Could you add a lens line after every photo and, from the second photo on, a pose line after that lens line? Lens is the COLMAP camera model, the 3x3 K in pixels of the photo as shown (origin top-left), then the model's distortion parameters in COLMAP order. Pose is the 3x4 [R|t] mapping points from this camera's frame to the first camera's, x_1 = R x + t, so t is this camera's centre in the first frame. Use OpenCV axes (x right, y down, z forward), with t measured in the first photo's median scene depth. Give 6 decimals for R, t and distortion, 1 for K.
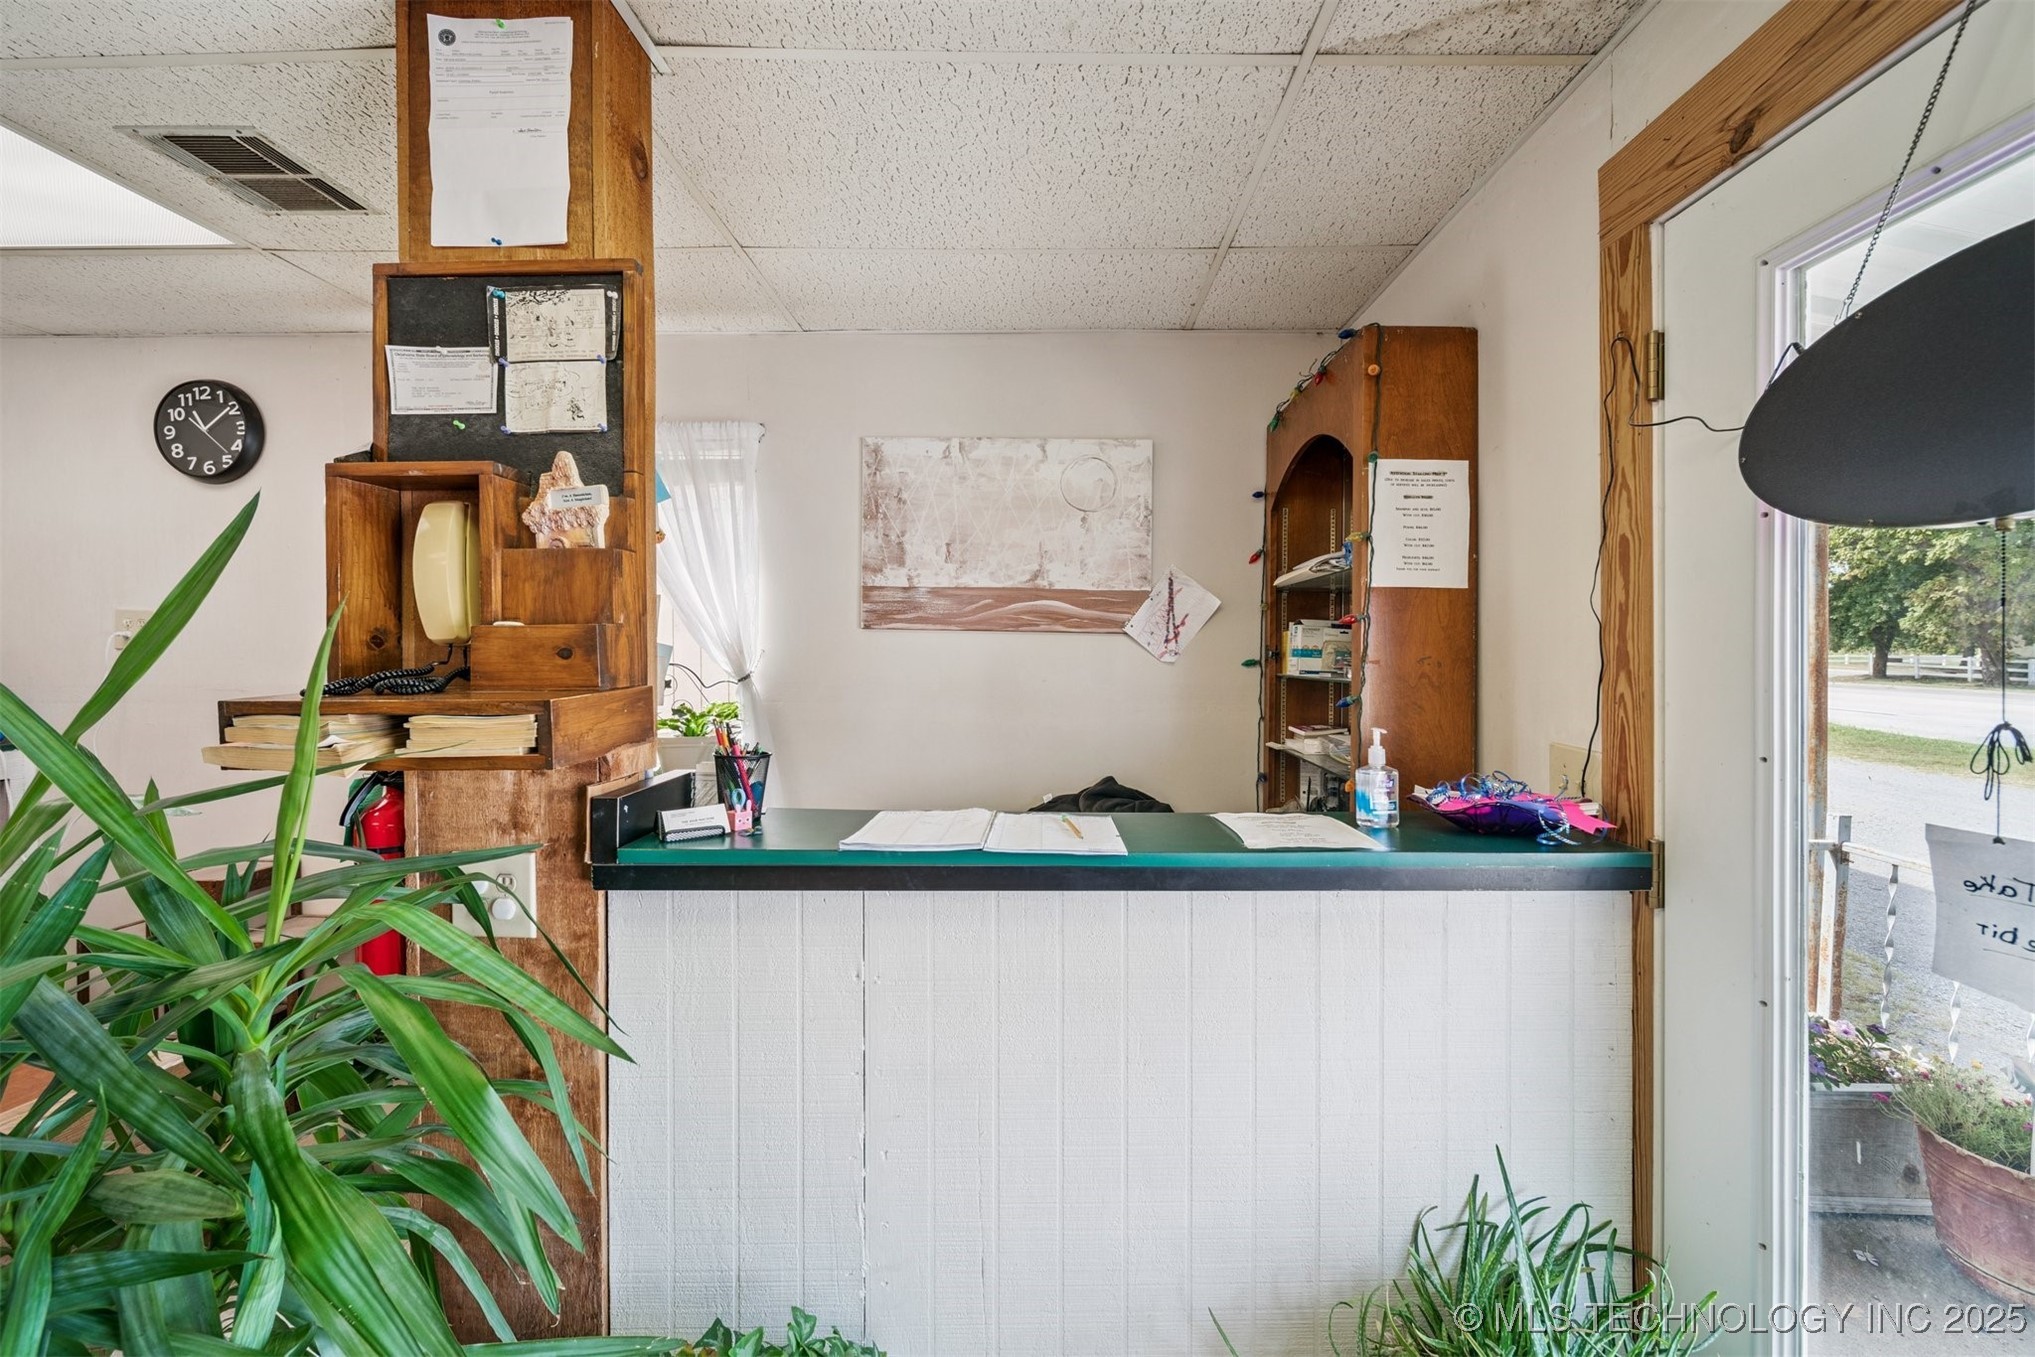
lens RADIAL K [[729.1, 0, 1051.5], [0, 729.1, 646.1], [0, 0, 1]] dist [-0.001298, -0.000075]
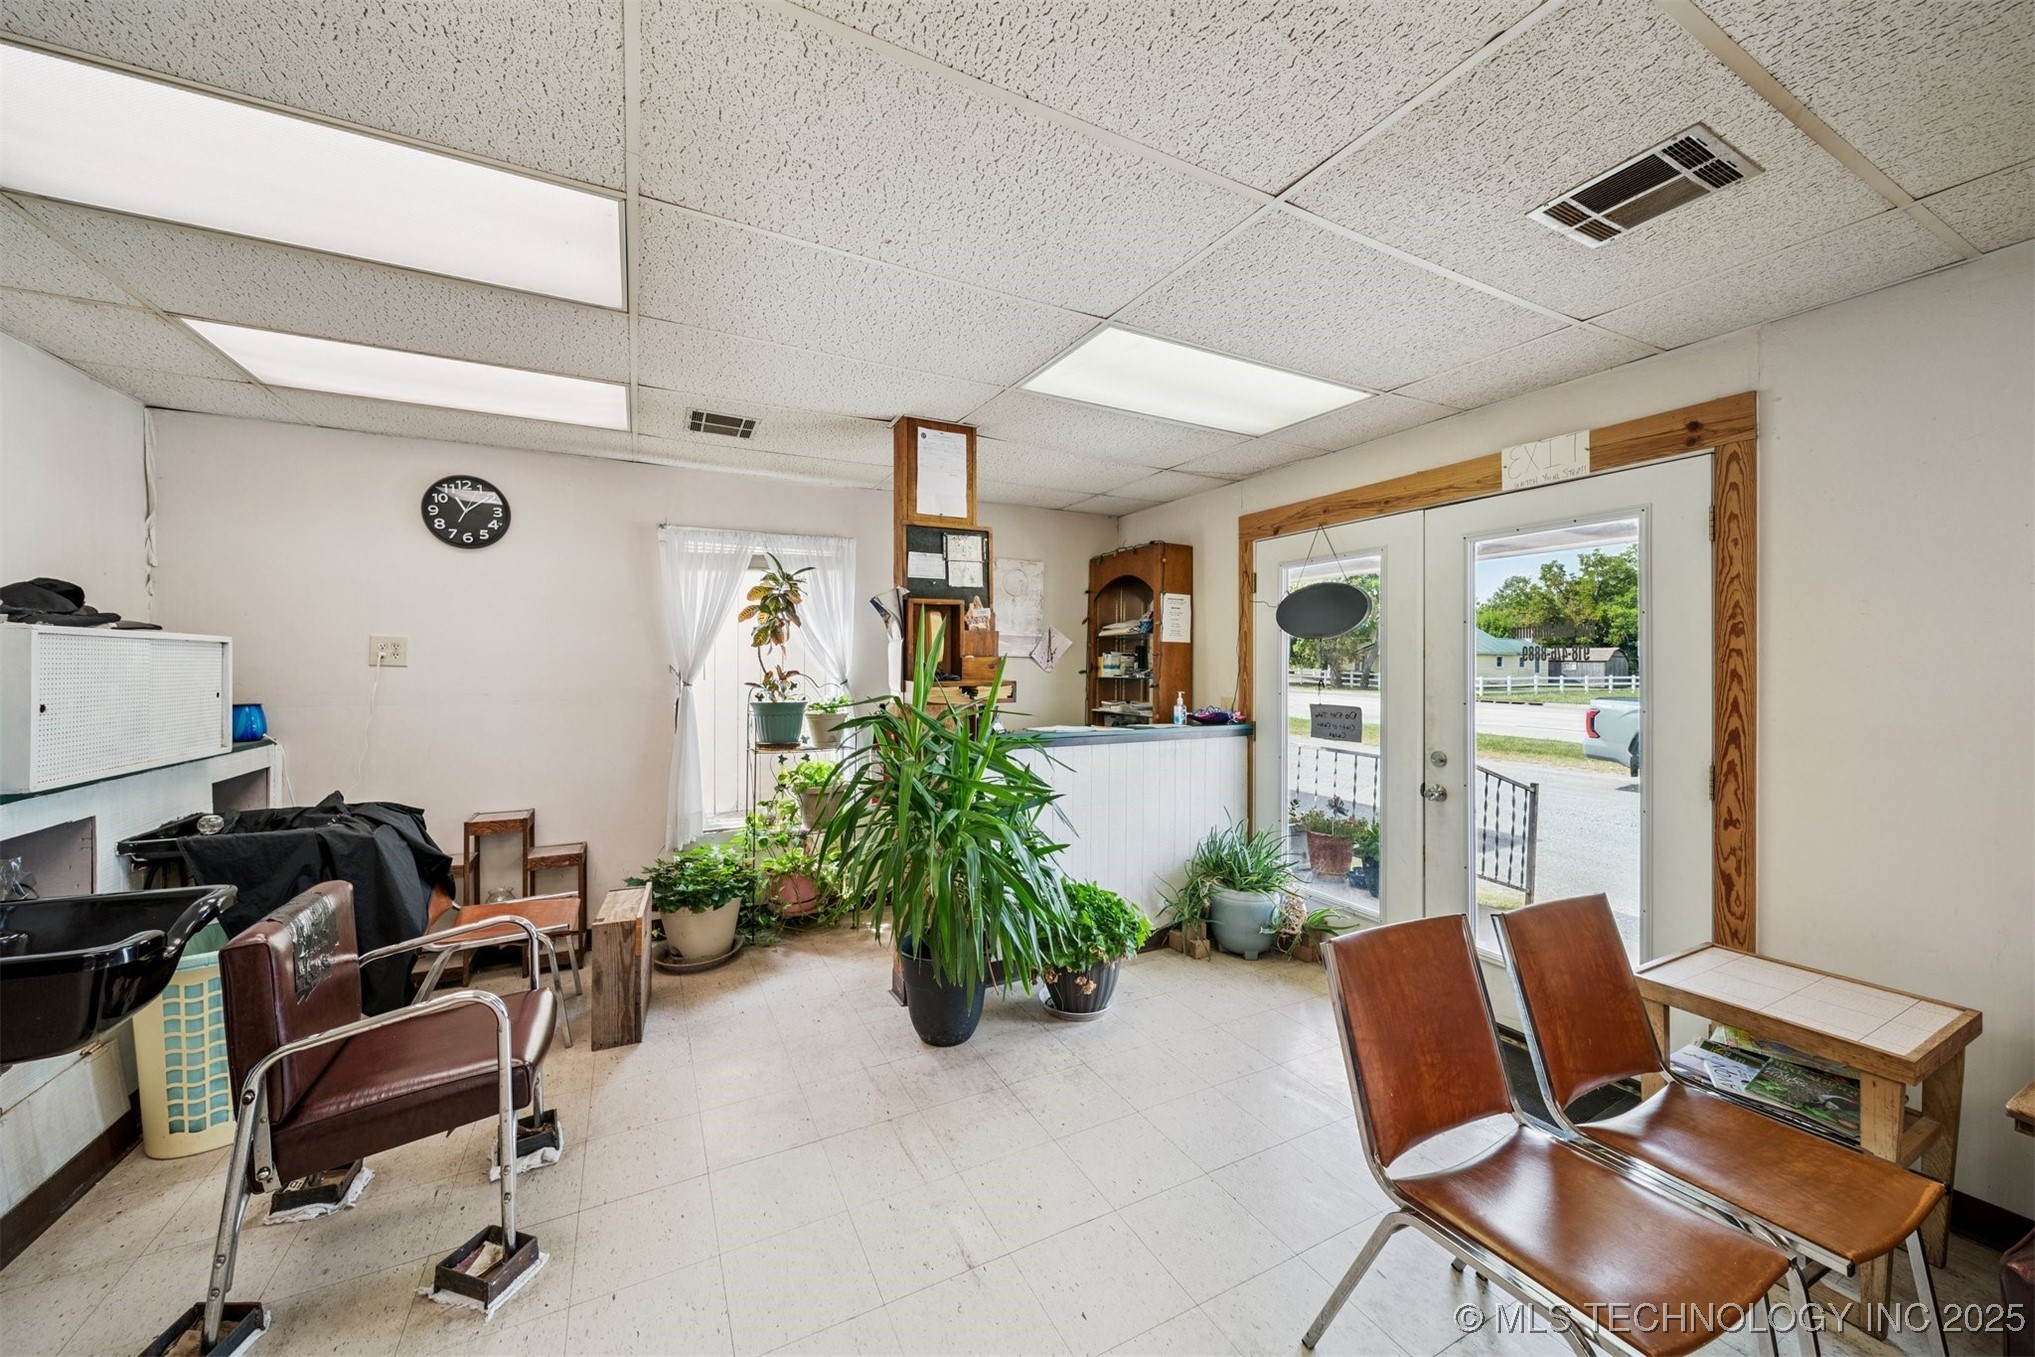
lens RADIAL K [[729.1, 0, 993.1], [0, 729.1, 669.1], [0, 0, 1]] dist [-0.001298, -0.000075]
pose [[0.890713, -0.002886, 0.454558, -1.312617], [-0.001321, 0.999959, 0.008938, -0.004916], [-0.454565, -0.008562, 0.890672, -1.080169]]
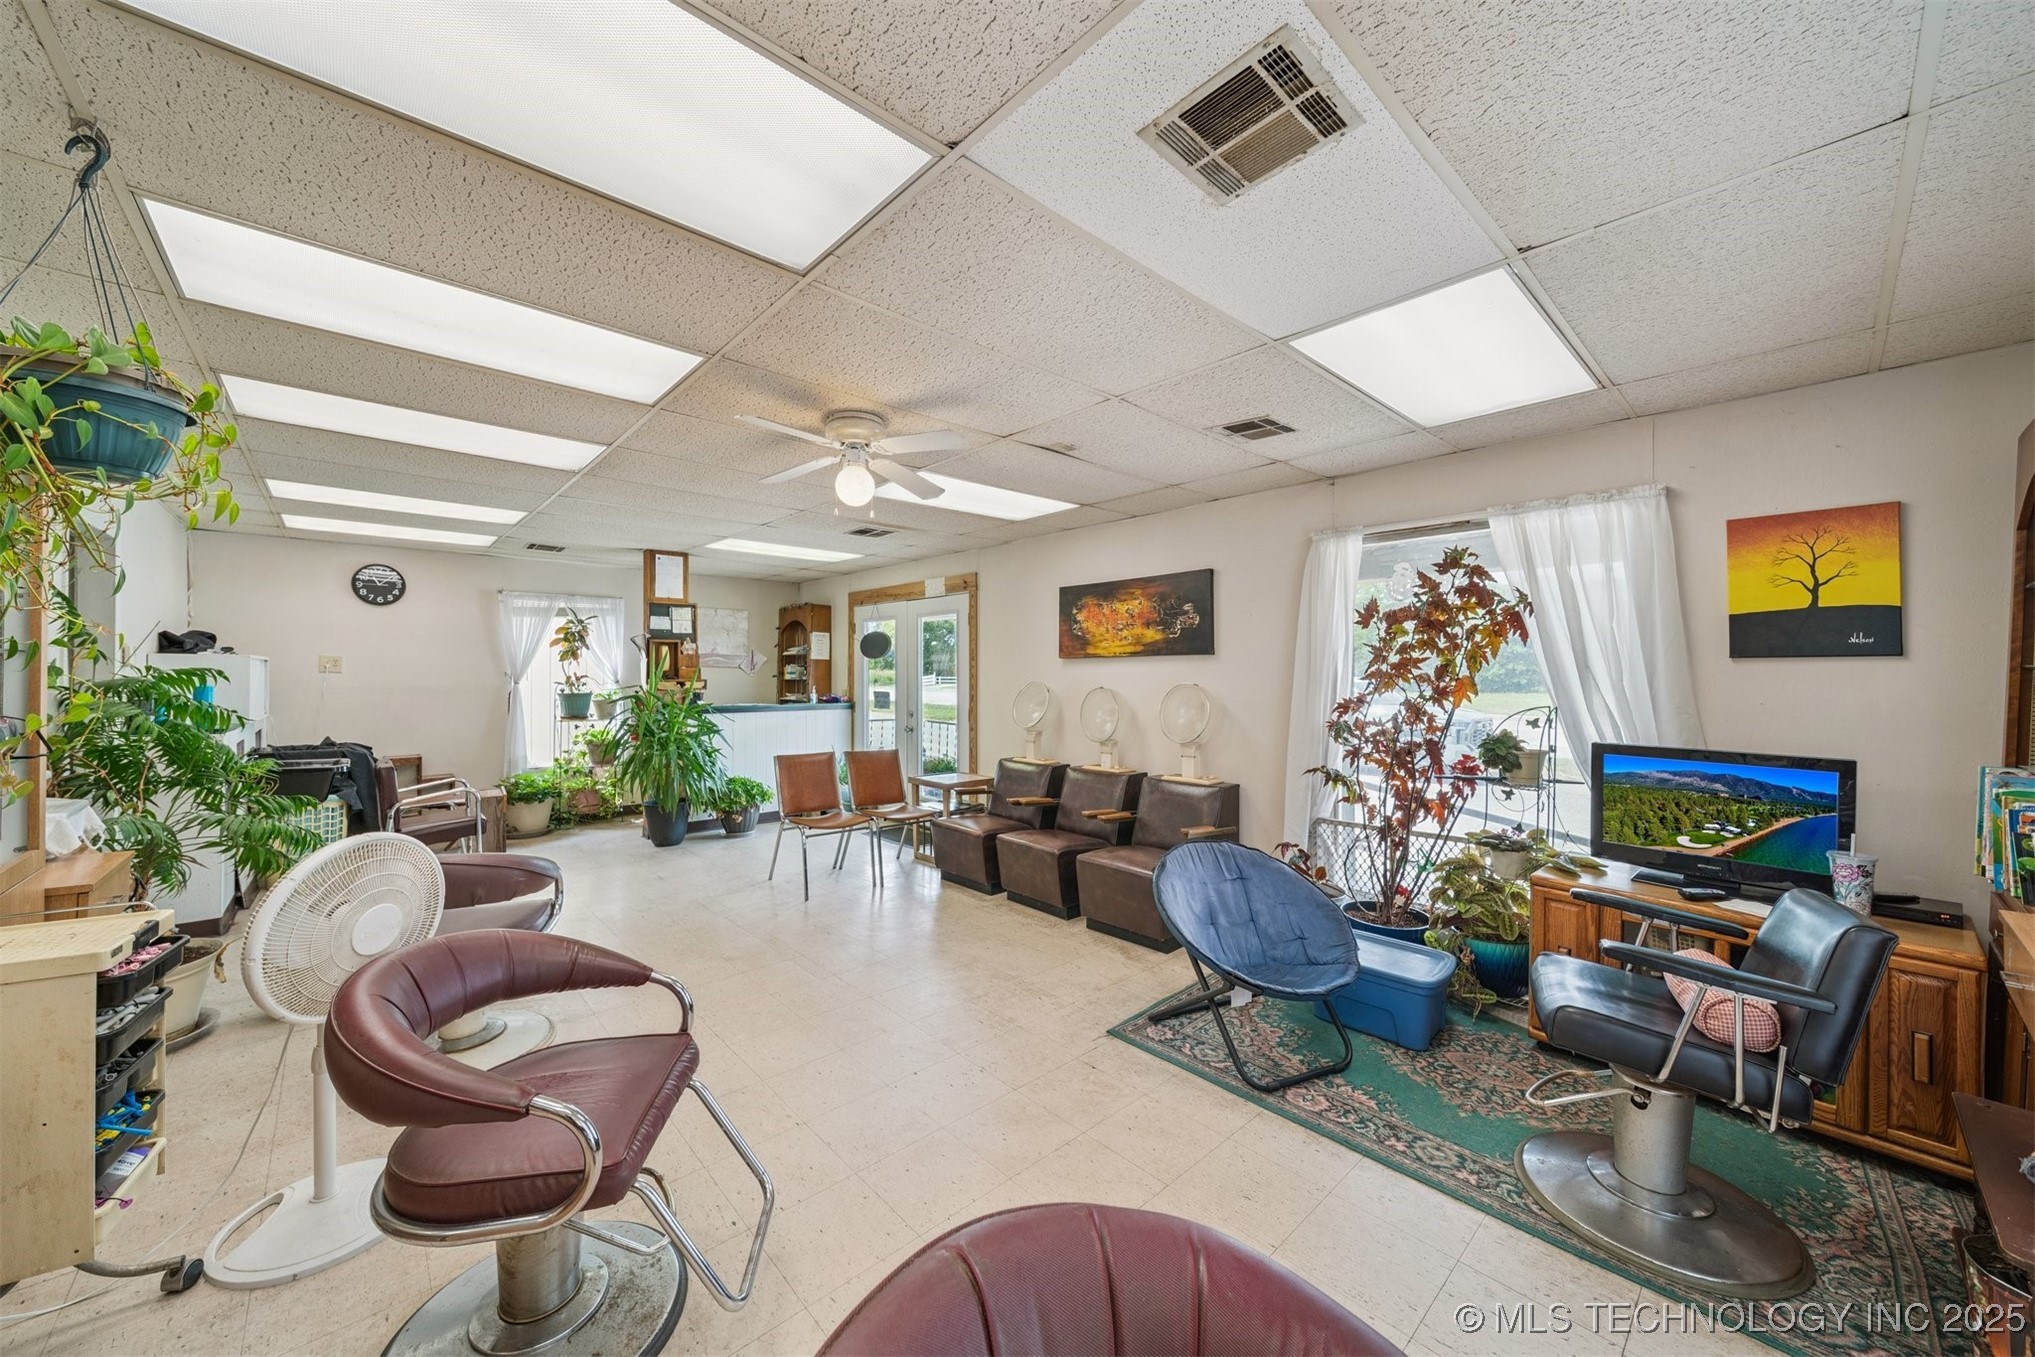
lens RADIAL K [[729.1, 0, 1003.3], [0, 729.1, 673.0], [0, 0, 1]] dist [-0.001298, -0.000075]
pose [[0.733954, -0.001303, 0.679198, -1.893690], [-0.001960, 0.999990, 0.004036, -0.010942], [-0.679197, -0.004294, 0.733944, -3.384933]]
